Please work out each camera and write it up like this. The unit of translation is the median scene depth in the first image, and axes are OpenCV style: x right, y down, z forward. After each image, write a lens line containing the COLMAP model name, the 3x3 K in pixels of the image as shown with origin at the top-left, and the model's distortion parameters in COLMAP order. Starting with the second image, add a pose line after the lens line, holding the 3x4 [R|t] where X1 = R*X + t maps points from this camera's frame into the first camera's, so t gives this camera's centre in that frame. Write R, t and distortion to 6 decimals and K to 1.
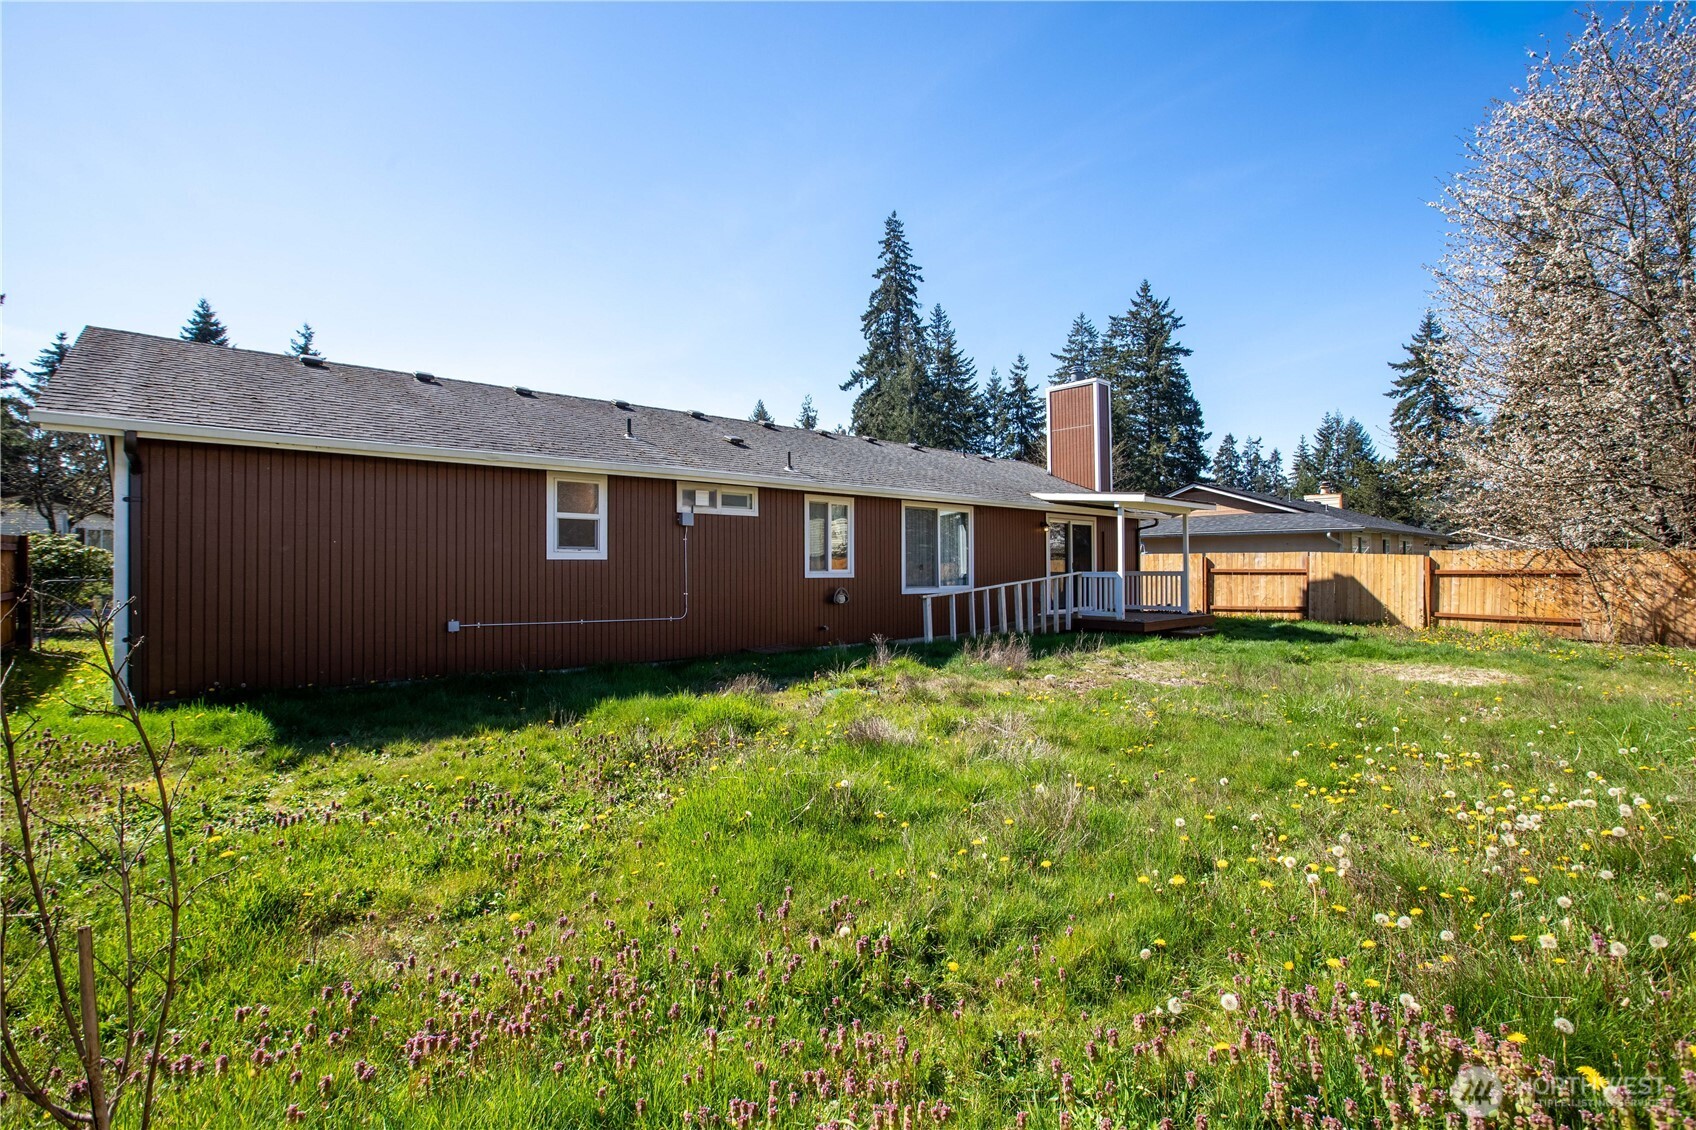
lens RADIAL K [[798.6, 0, 848.0], [0, 798.6, 565.0], [0, 0, 1]] dist [-0.050224, 0.021231]
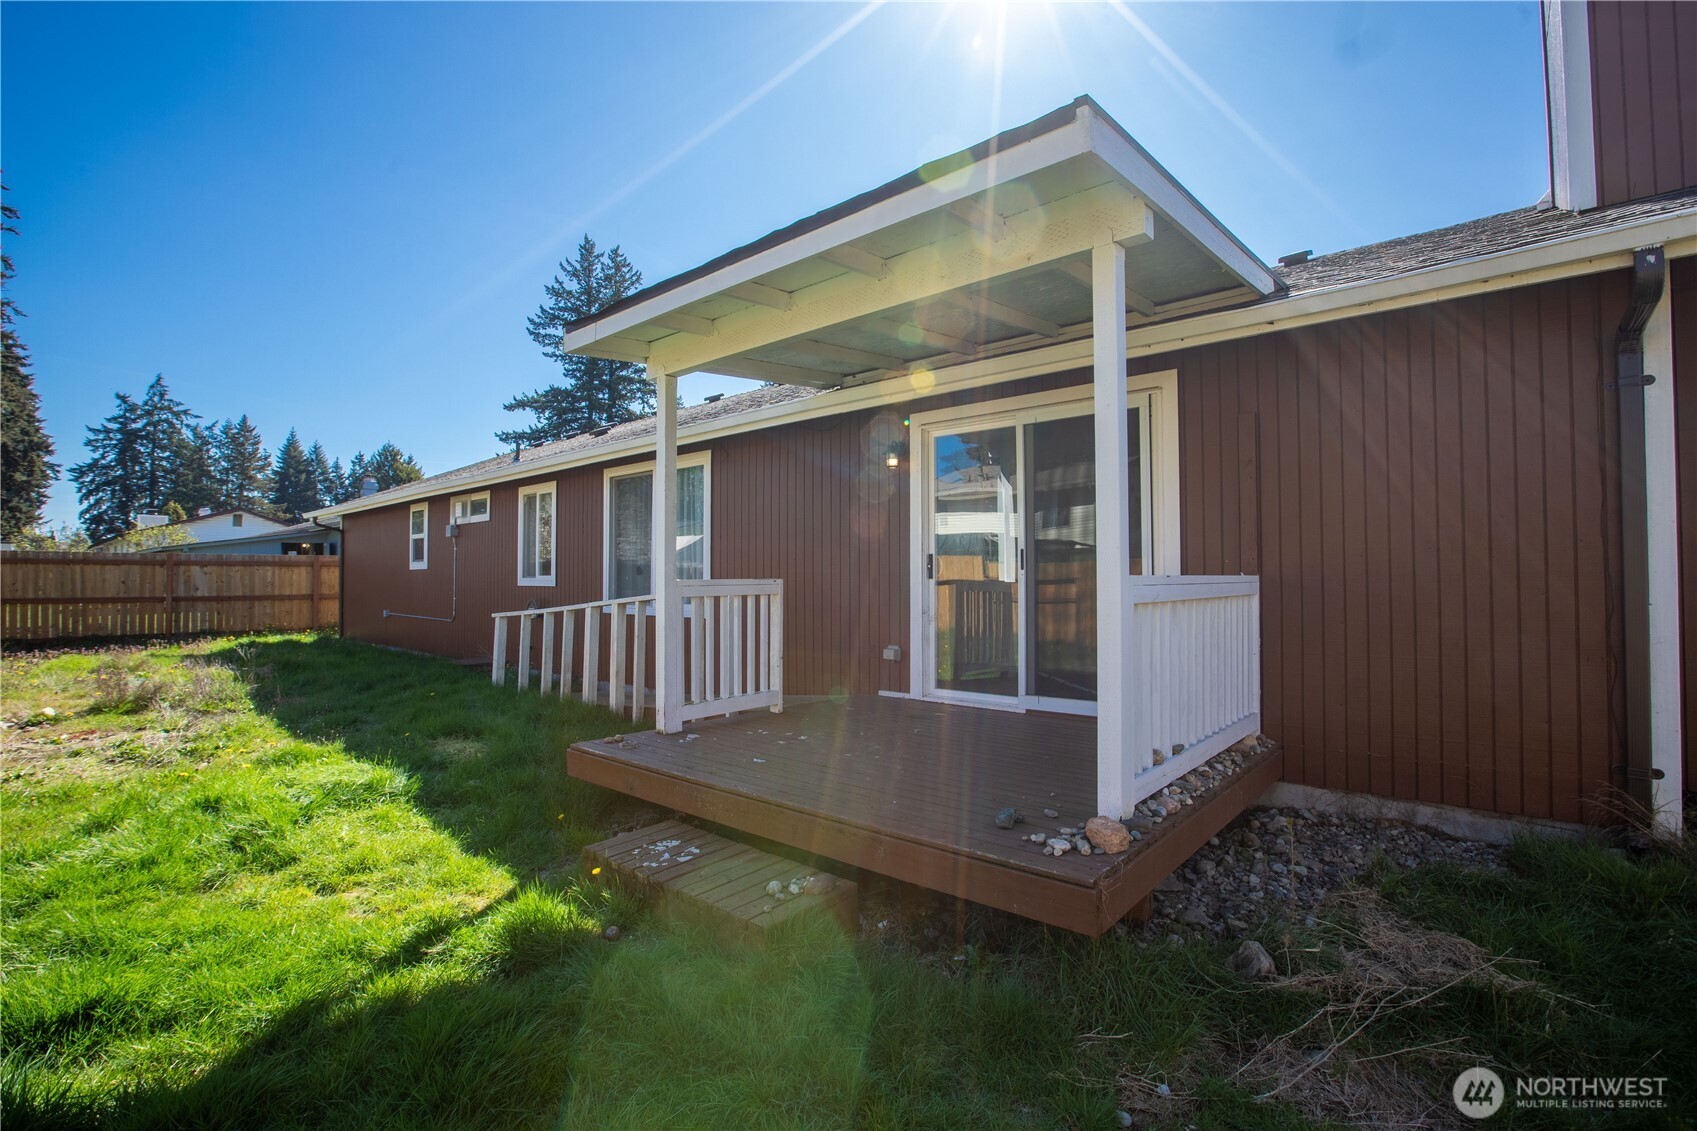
lens RADIAL K [[799.1, 0, 848.5], [0, 799.1, 565.5], [0, 0, 1]] dist [-0.050224, 0.021231]
pose [[0.090829, -0.021283, -0.995639, 0.890543], [0.005916, 0.999765, -0.020832, 0.015481], [0.995849, -0.003998, 0.090934, 1.387645]]
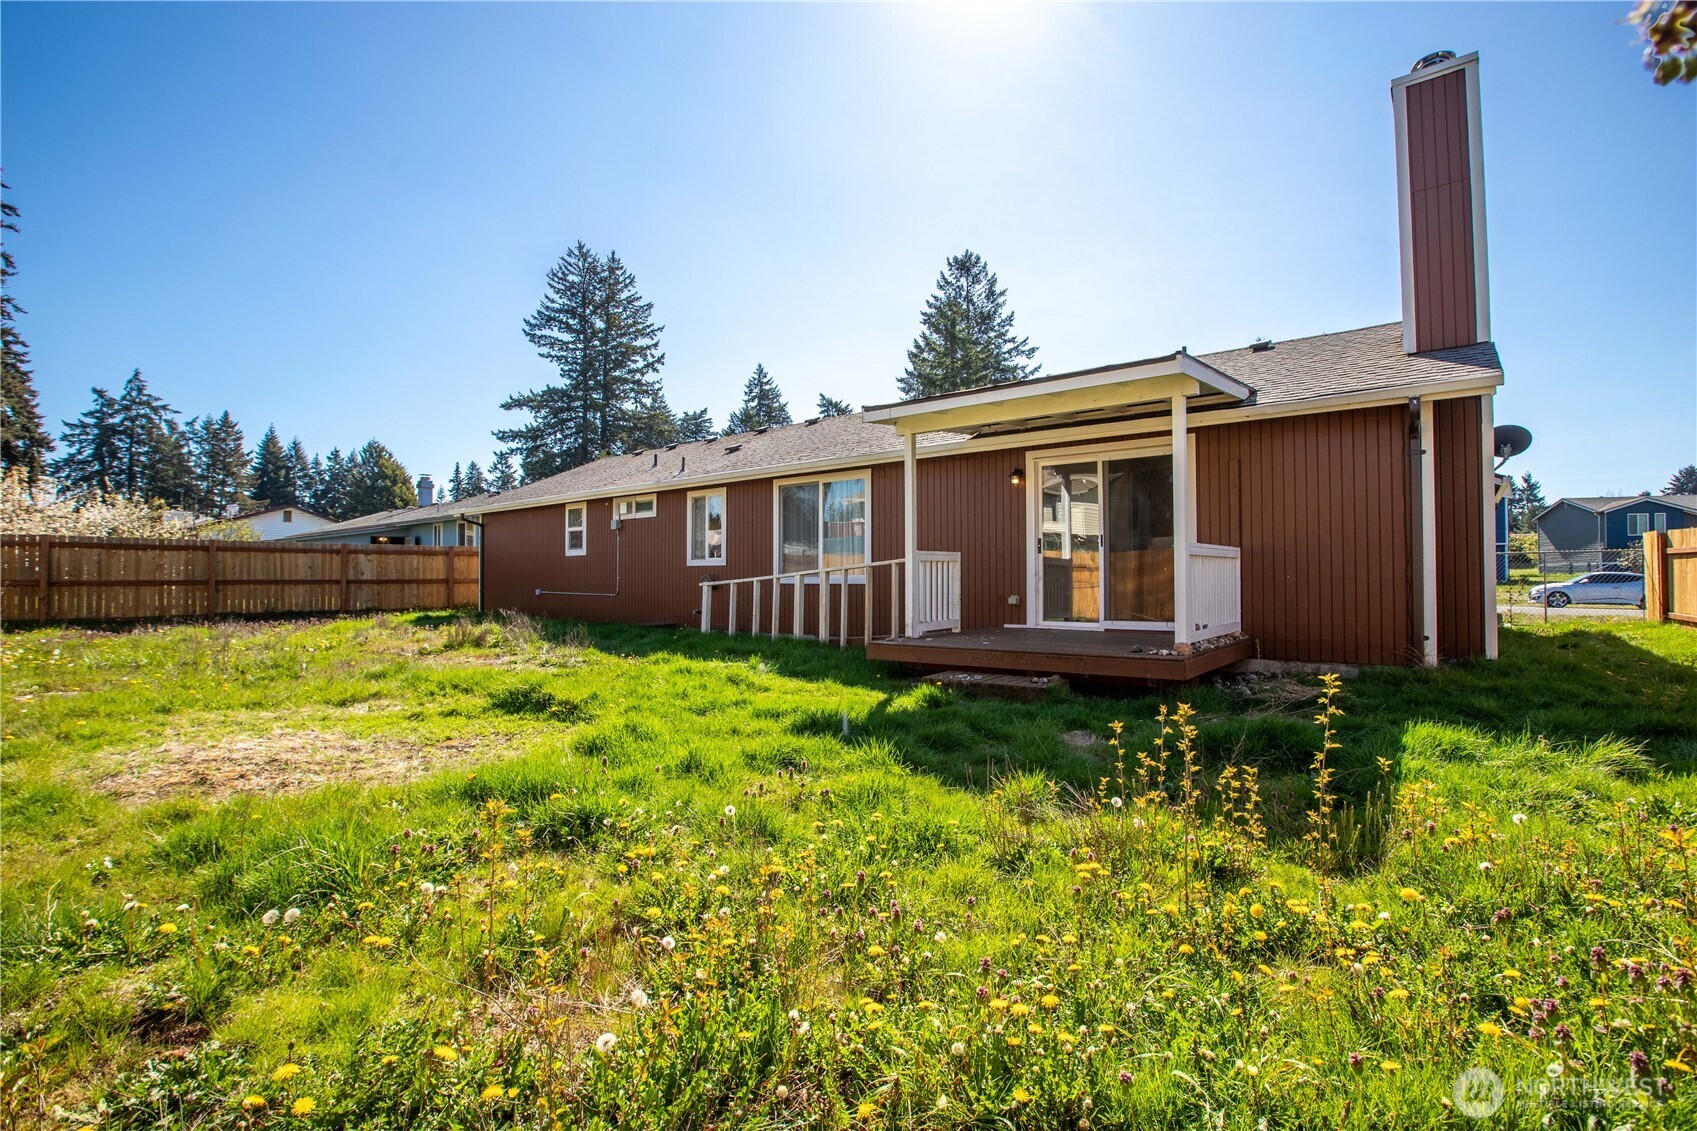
lens RADIAL K [[799.1, 0, 848.5], [0, 799.1, 565.5], [0, 0, 1]] dist [-0.050224, 0.021231]
pose [[0.124798, -0.018073, -0.992018, 1.187058], [0.006131, 0.999829, -0.017444, 0.039570], [0.992163, -0.003905, 0.124888, 1.182861]]
